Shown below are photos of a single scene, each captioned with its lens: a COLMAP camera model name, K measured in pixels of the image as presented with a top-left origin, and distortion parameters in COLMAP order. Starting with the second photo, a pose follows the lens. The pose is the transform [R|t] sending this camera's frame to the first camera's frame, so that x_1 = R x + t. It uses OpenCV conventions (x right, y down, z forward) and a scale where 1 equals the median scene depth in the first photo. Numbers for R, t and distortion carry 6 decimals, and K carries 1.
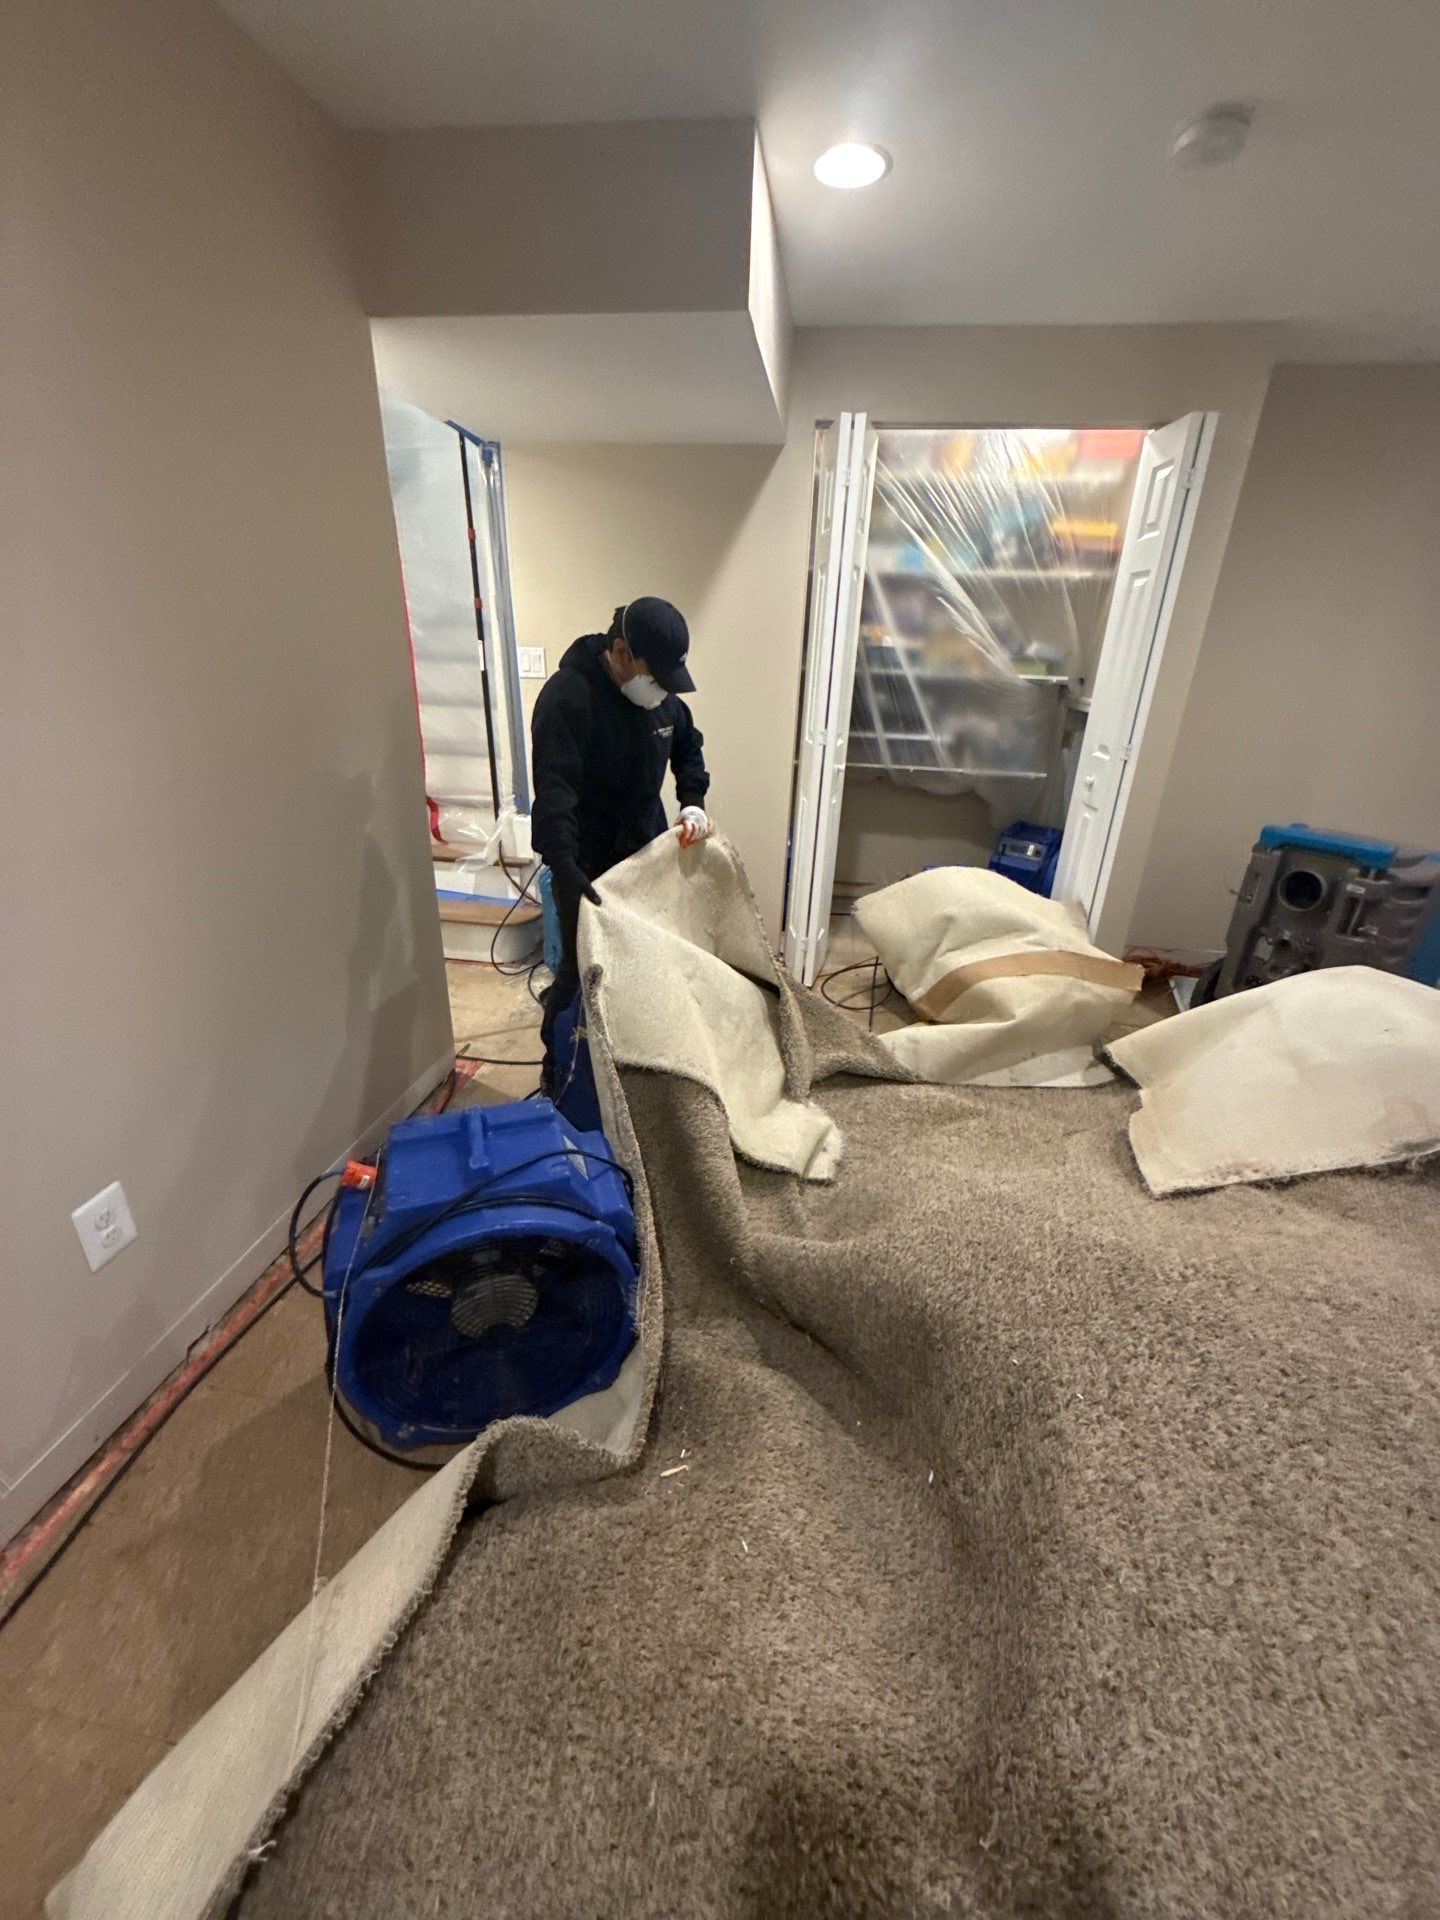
lens RADIAL K [[768.2, 0, 722.4], [0, 768.2, 960.6], [0, 0, 1]] dist [0.000634, 0.000528]
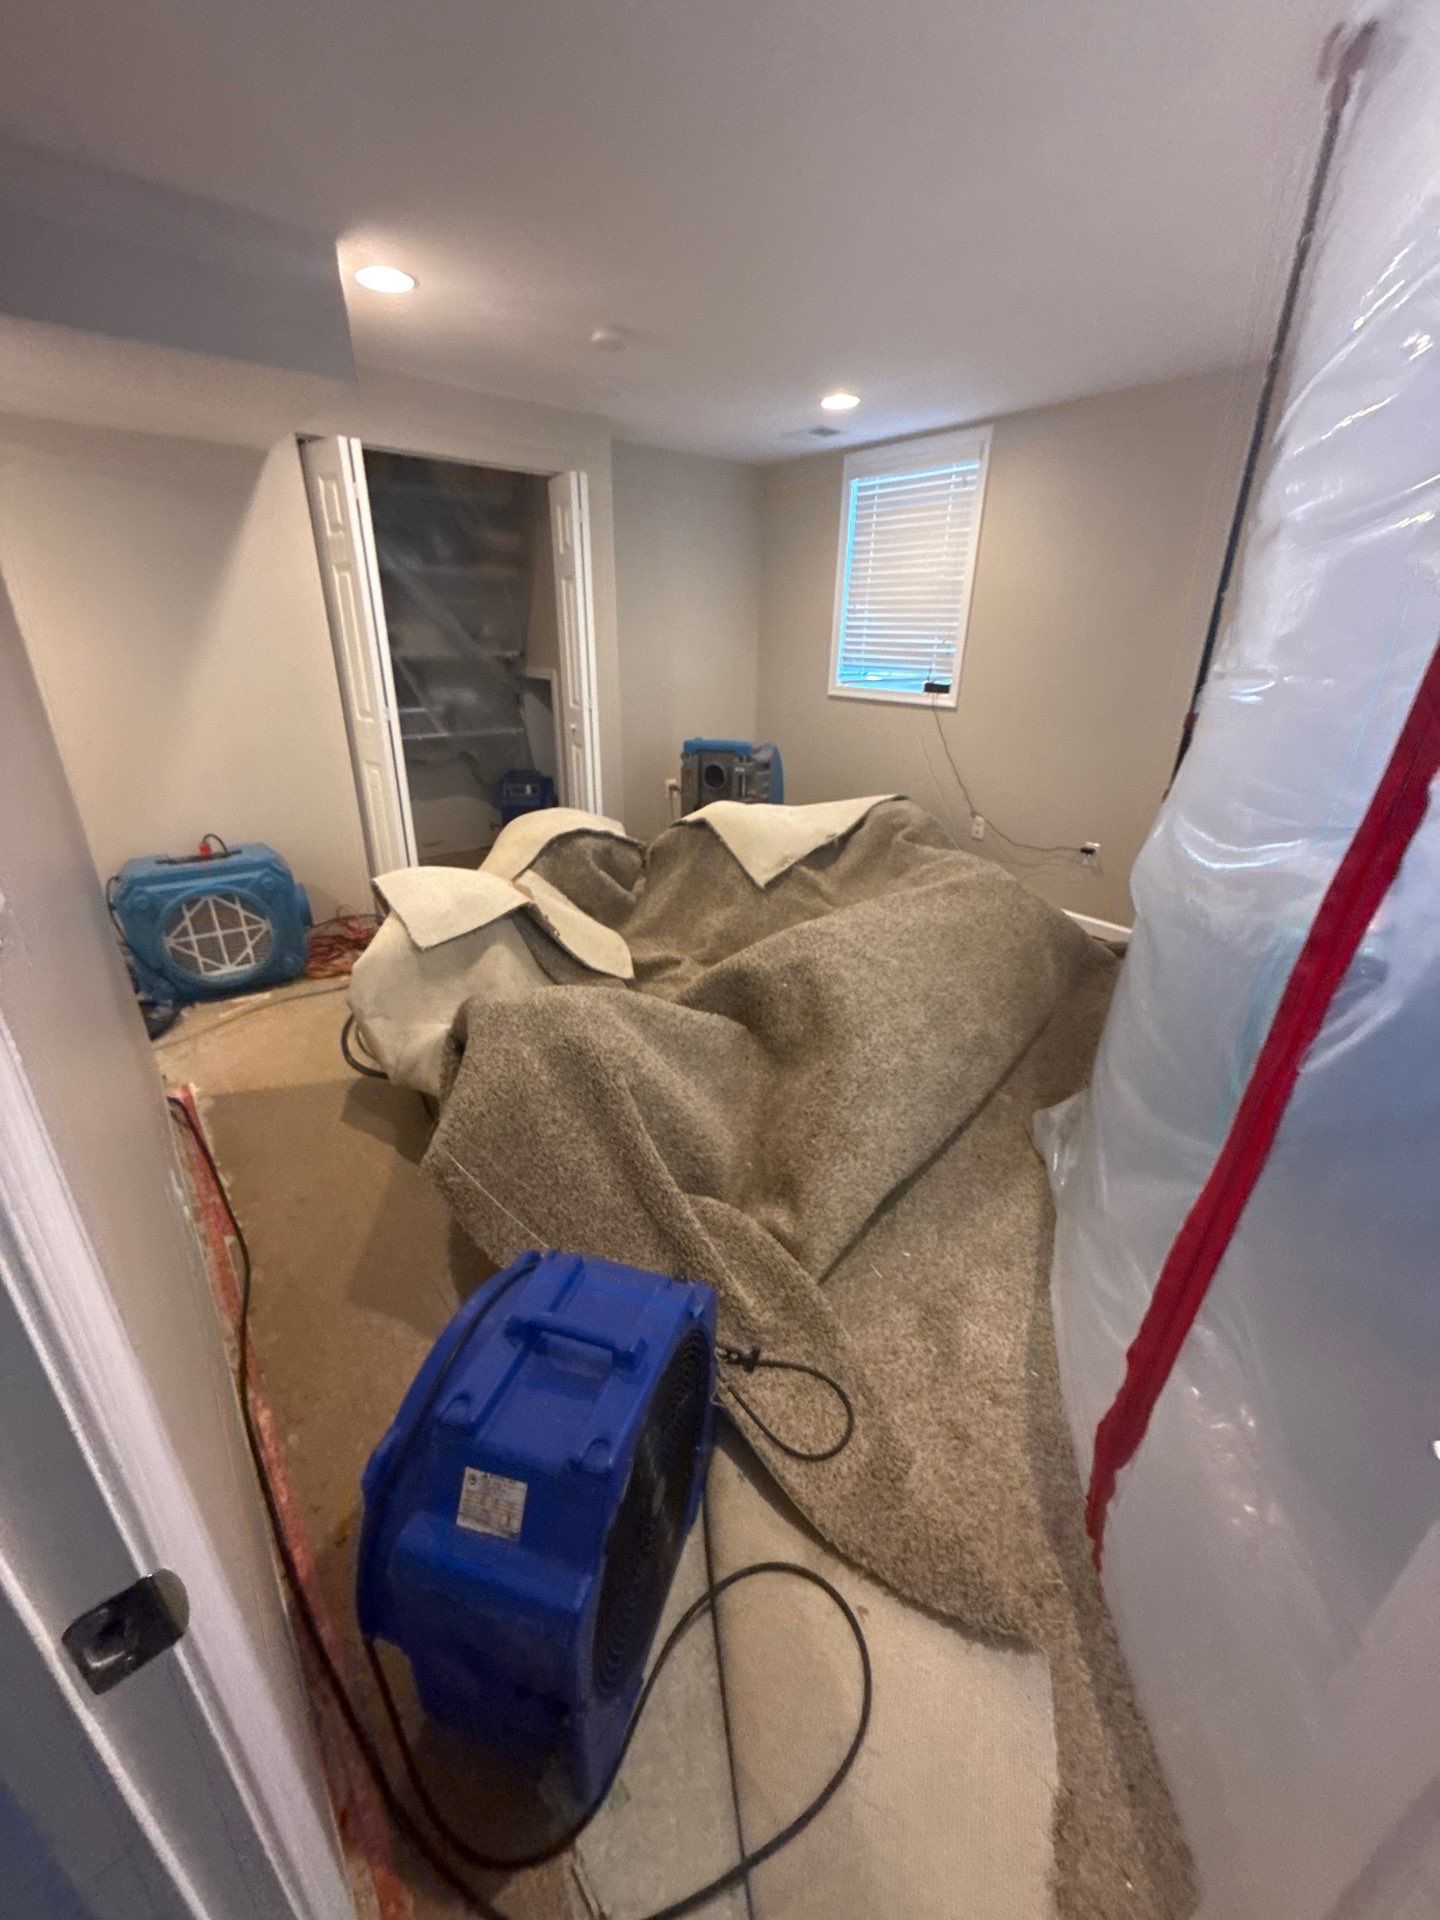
lens RADIAL K [[768.2, 0, 722.4], [0, 768.2, 960.6], [0, 0, 1]] dist [0.000634, 0.000528]
pose [[0.660988, -0.321510, 0.678031, -0.454055], [0.295000, 0.942147, 0.159164, 0.020392], [-0.689978, 0.094813, 0.717594, -0.142006]]
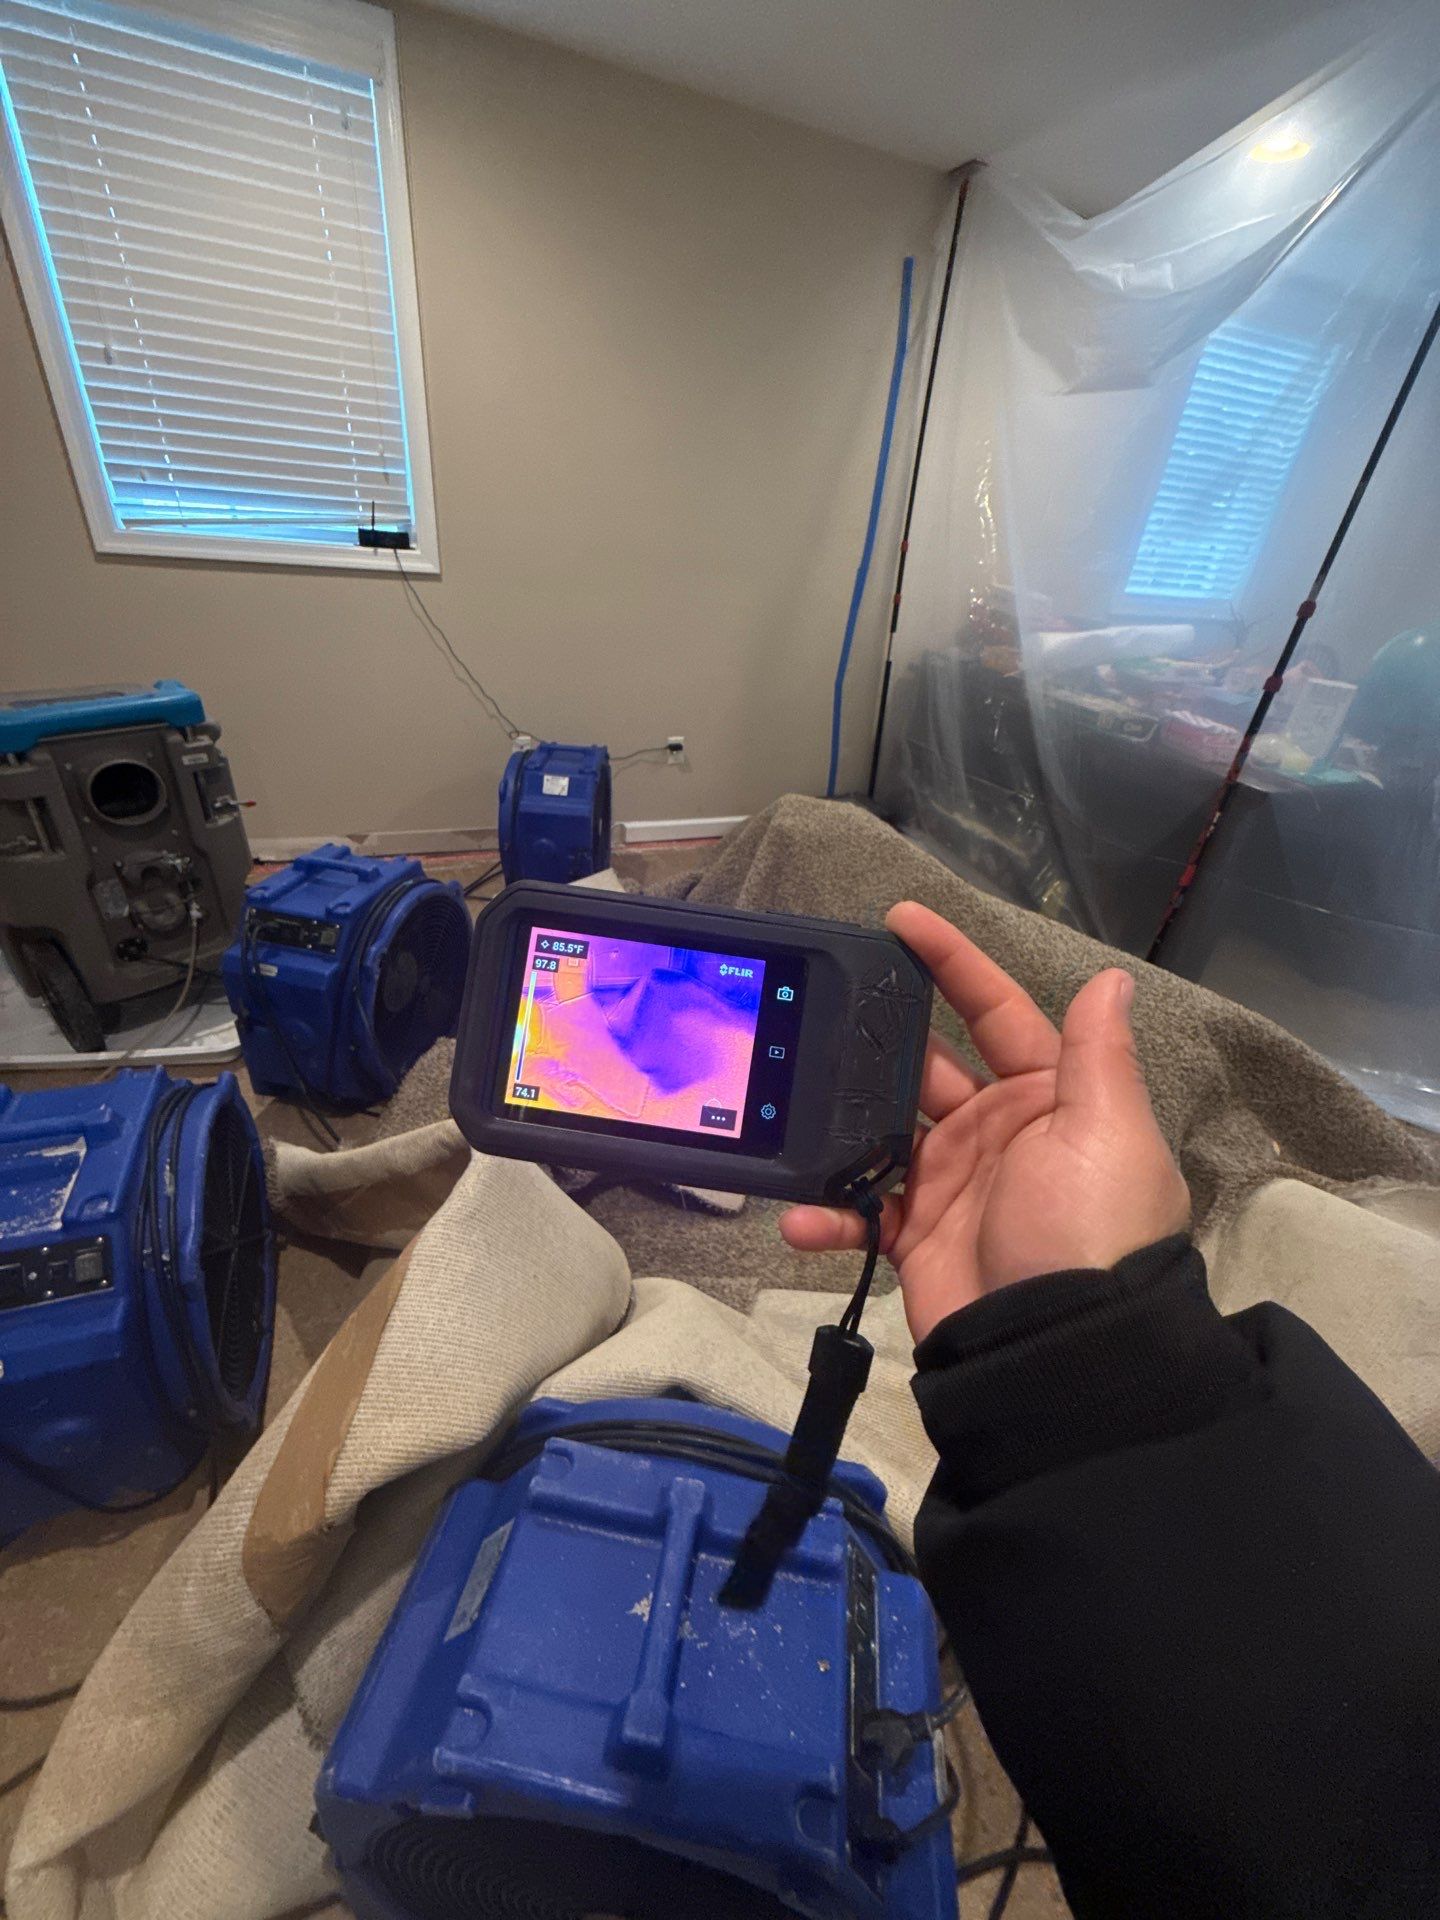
lens RADIAL K [[764.0, 0, 724.1], [0, 764.0, 965.9], [0, 0, 1]] dist [-0.000925, 0.000128]
pose [[-0.528268, -0.503956, 0.683346, -0.048299], [0.220102, 0.696020, 0.683455, -0.294551], [-0.820054, 0.511453, -0.256764, 0.758689]]
